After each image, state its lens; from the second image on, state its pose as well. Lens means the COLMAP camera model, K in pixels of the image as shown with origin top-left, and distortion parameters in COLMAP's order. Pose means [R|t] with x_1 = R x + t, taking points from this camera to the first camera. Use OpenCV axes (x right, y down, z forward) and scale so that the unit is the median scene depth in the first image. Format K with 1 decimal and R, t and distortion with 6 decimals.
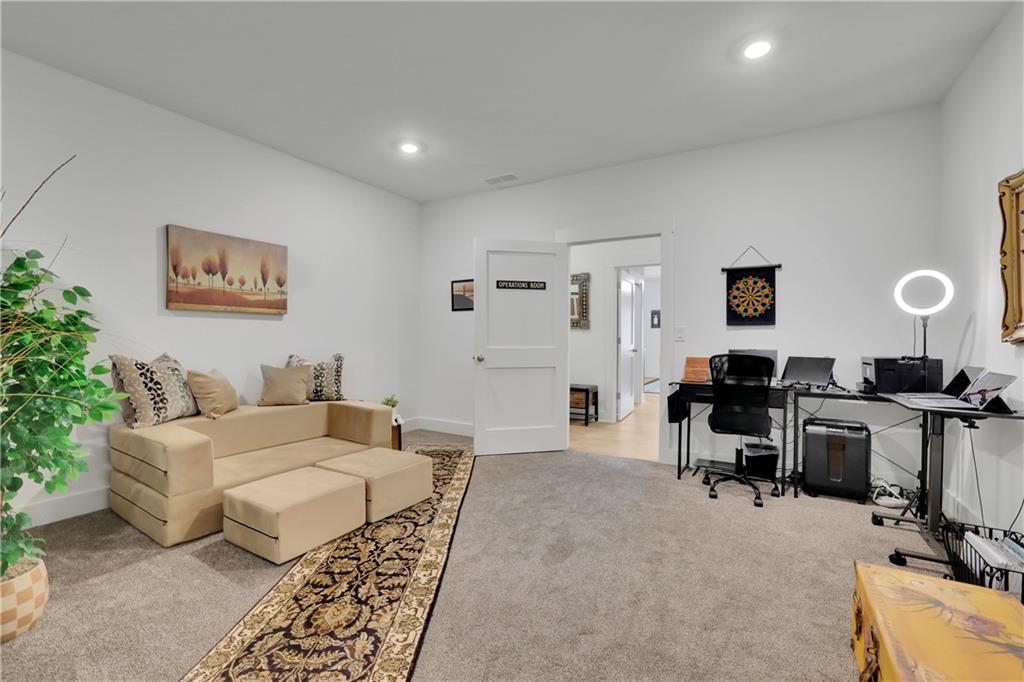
lens RADIAL K [[442.1, 0, 511.7], [0, 442.1, 346.3], [0, 0, 1]] dist [-0.047439, 0.017404]
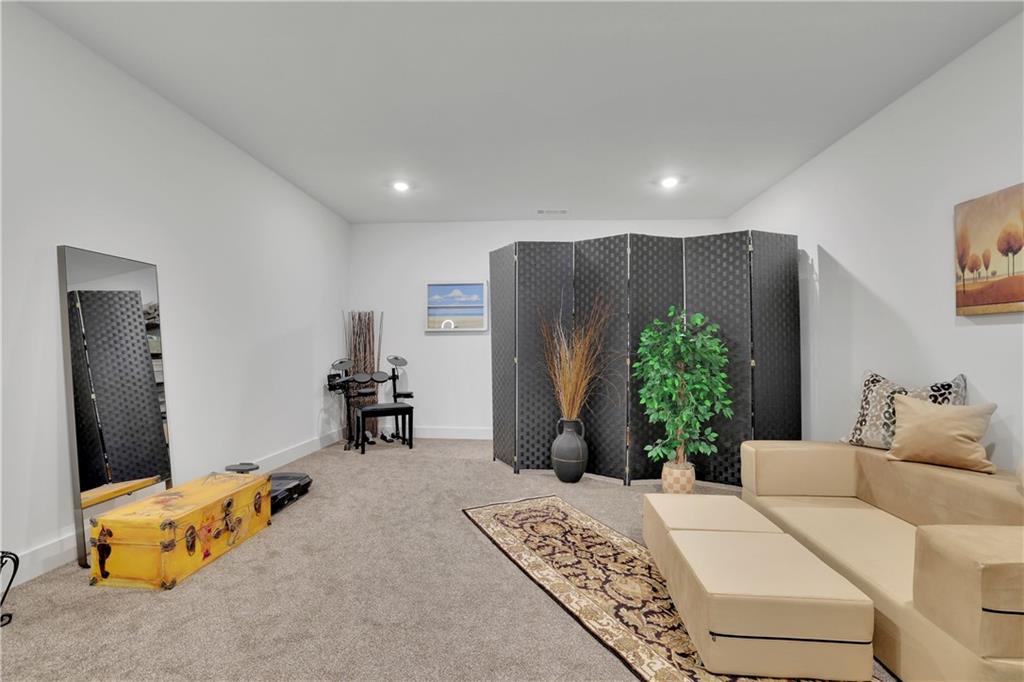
lens RADIAL K [[442.1, 0, 511.7], [0, 442.1, 346.3], [0, 0, 1]] dist [-0.047439, 0.017404]
pose [[-0.891291, -0.009123, -0.453340, 0.339310], [-0.019281, 0.999656, 0.017790, -0.045642], [0.453022, 0.024597, -0.891160, 1.843485]]
